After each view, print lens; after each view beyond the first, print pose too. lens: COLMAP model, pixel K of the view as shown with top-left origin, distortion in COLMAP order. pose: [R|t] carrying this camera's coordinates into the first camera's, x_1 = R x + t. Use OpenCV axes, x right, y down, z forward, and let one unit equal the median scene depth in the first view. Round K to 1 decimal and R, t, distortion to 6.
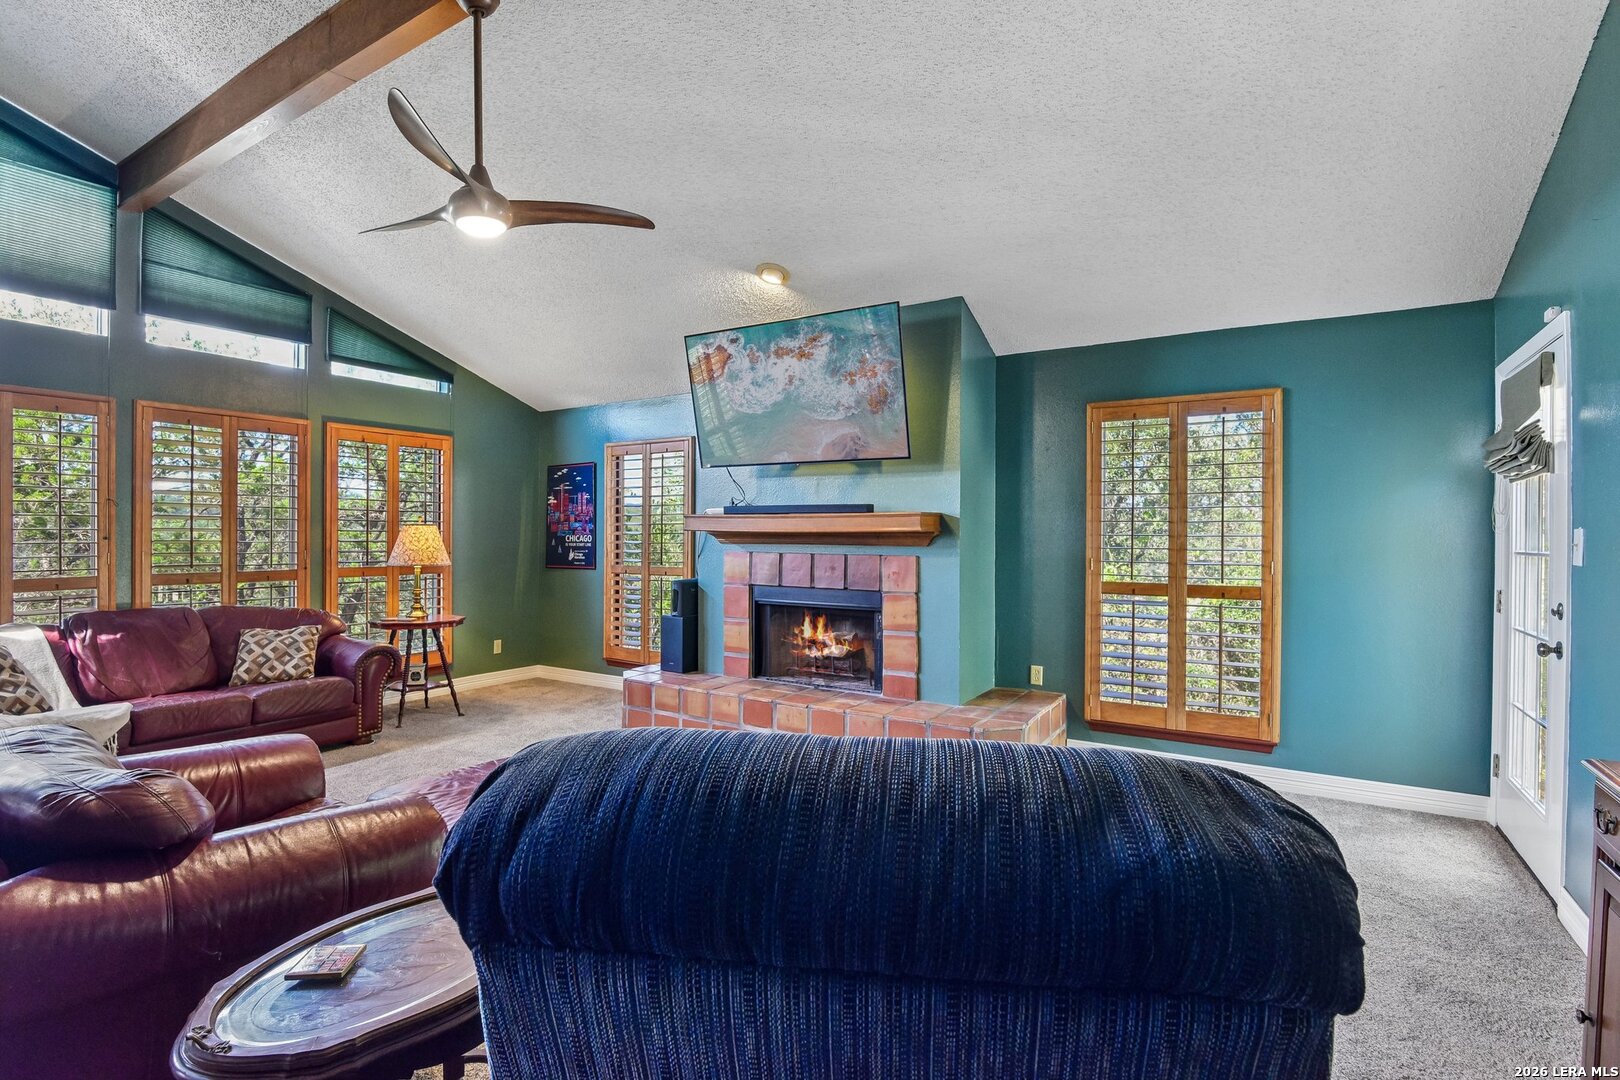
lens RADIAL K [[758.6, 0, 816.5], [0, 758.6, 548.4], [0, 0, 1]] dist [-0.014735, -0.004112]
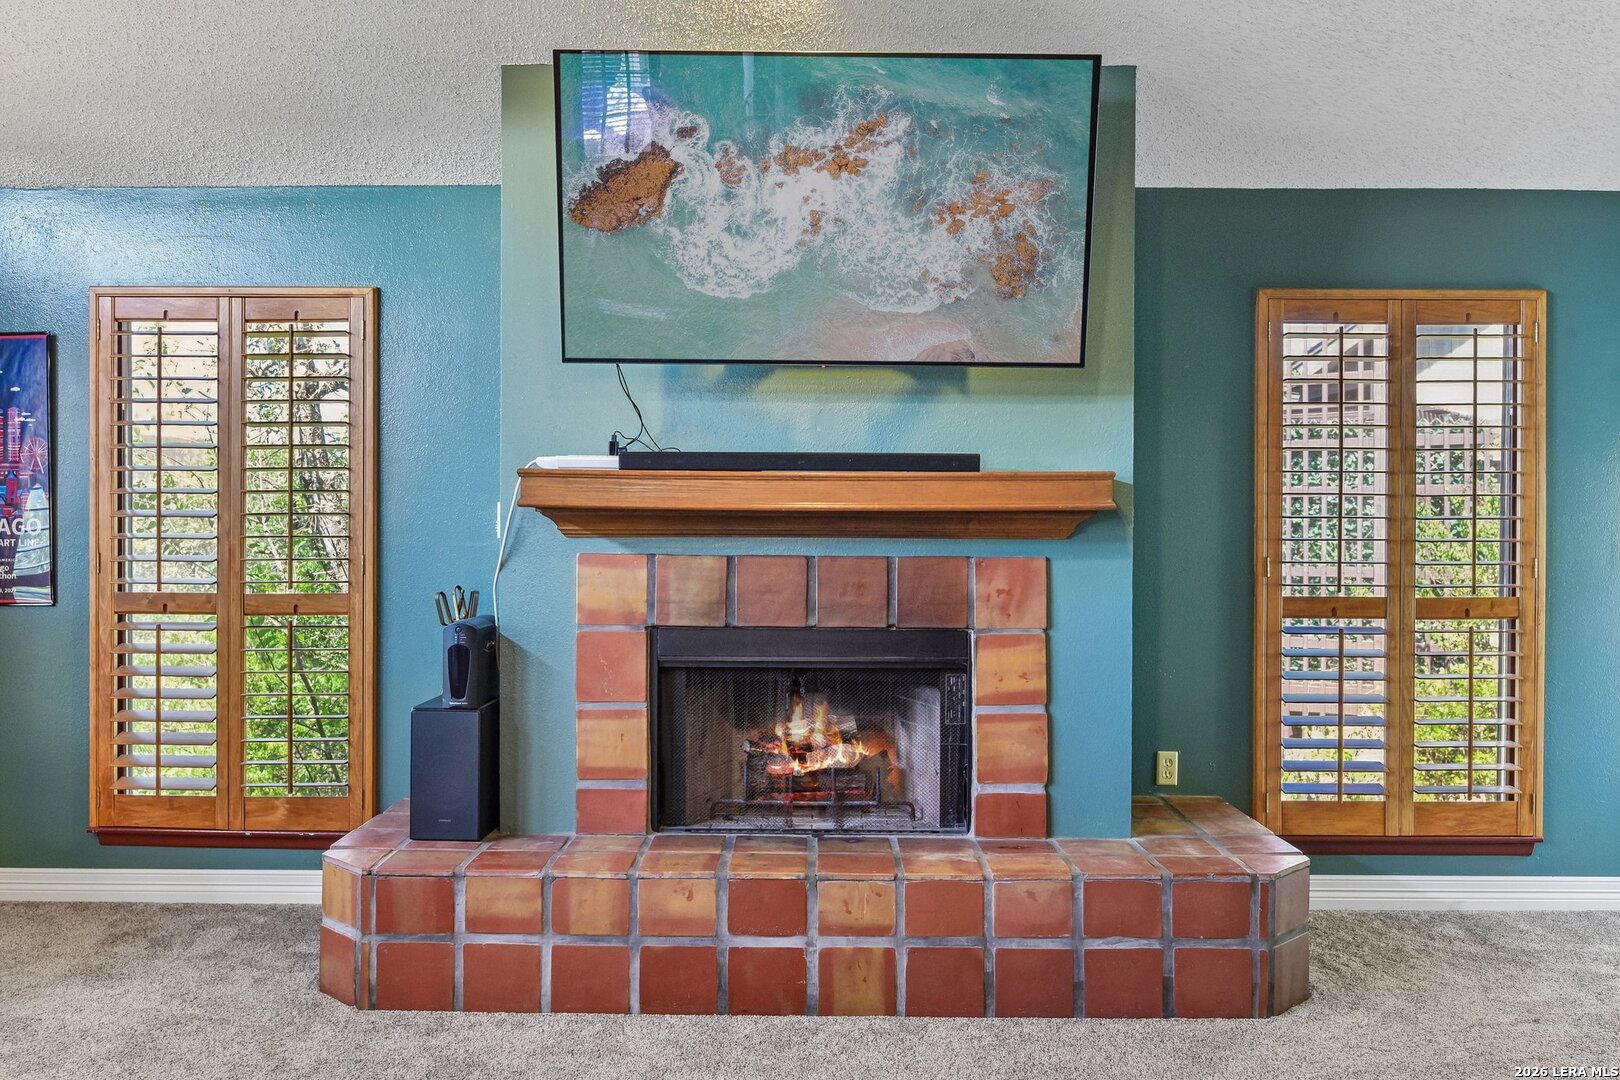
lens RADIAL K [[1399.8, 0, 807.4], [0, 1399.8, 537.3], [0, 0, 1]] dist [-0.017288, -0.002153]
pose [[0.858202, -0.007707, 0.513254, -0.483352], [0.009170, 0.999958, -0.000317, -0.004971], [-0.513230, 0.004978, 0.858236, 0.260711]]
